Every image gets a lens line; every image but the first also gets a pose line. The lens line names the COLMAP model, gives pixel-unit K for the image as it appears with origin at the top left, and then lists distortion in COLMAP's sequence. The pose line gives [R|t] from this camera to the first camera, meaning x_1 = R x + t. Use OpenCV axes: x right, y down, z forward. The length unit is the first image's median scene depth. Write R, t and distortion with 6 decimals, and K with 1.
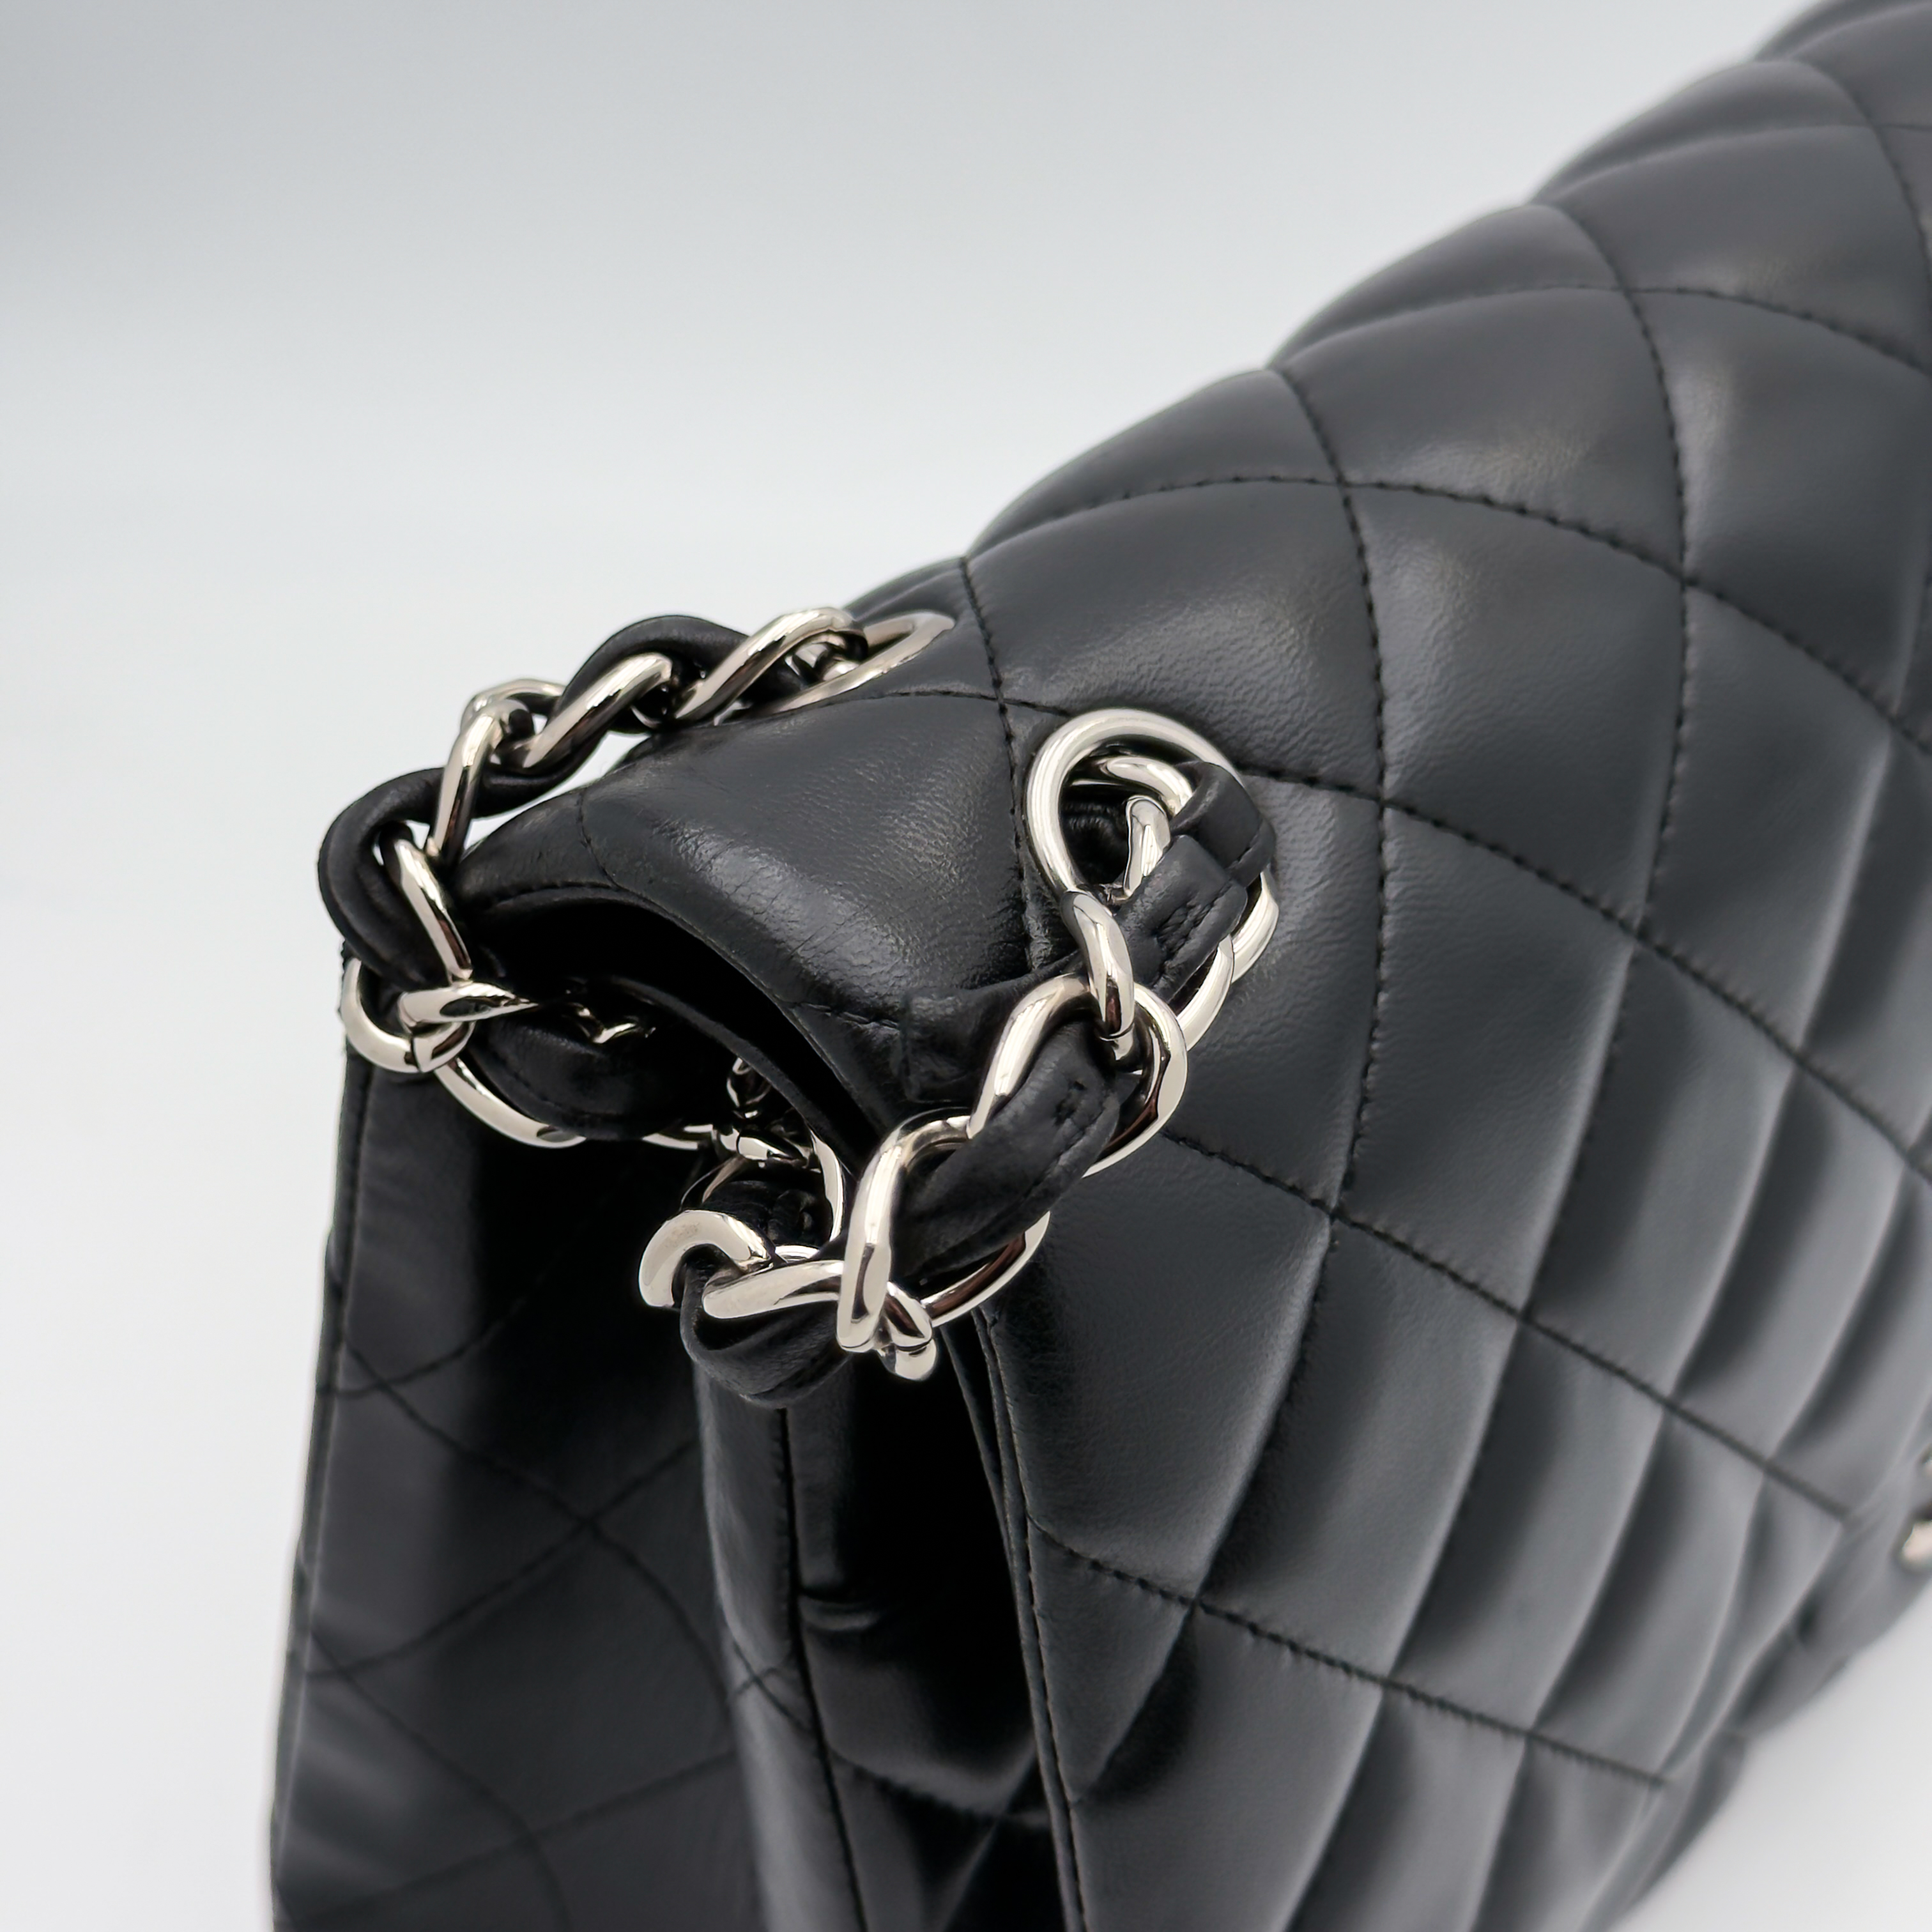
lens RADIAL K [[3695.3, 0, 964.3], [0, 3695.3, 1024.4], [0, 0, 1]] dist [0.072832, 0.327702]
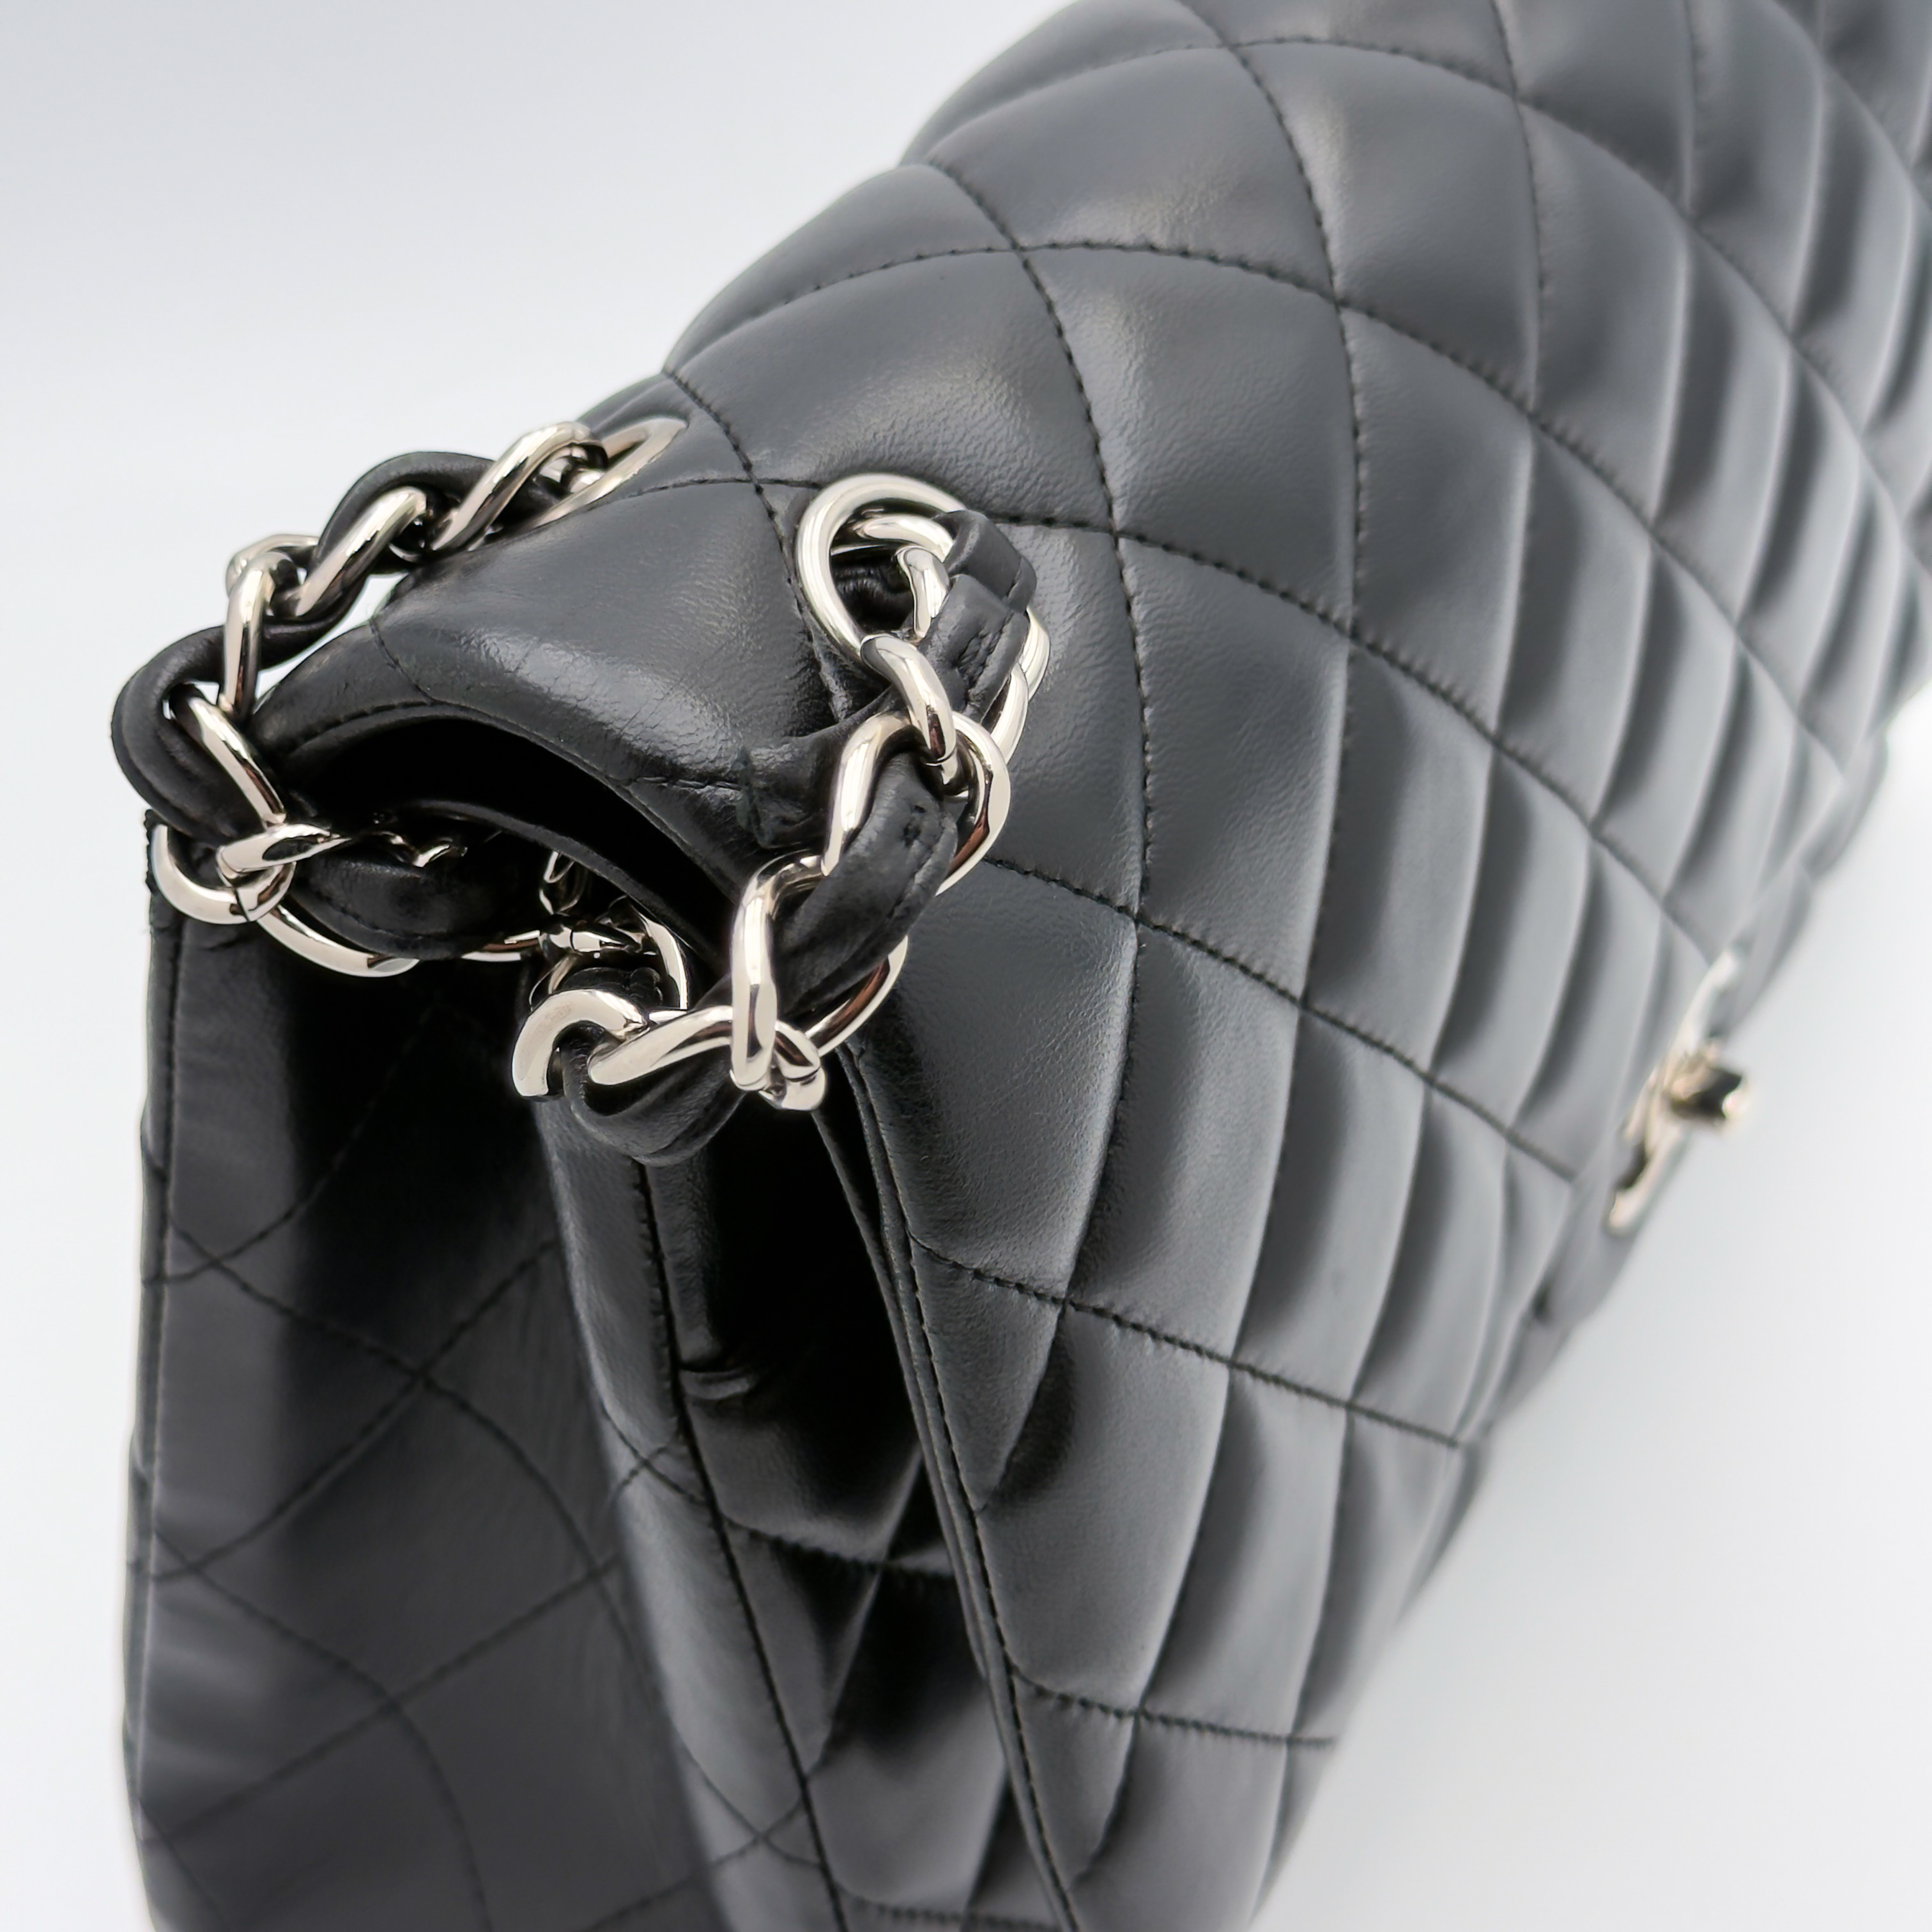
lens RADIAL K [[3695.3, 0, 964.3], [0, 3695.3, 1024.4], [0, 0, 1]] dist [0.072832, 0.327702]
pose [[0.978366, -0.157542, 0.134093, -0.094662], [0.155961, 0.987512, 0.022278, 0.048973], [-0.135928, -0.000883, 0.990718, -0.046394]]
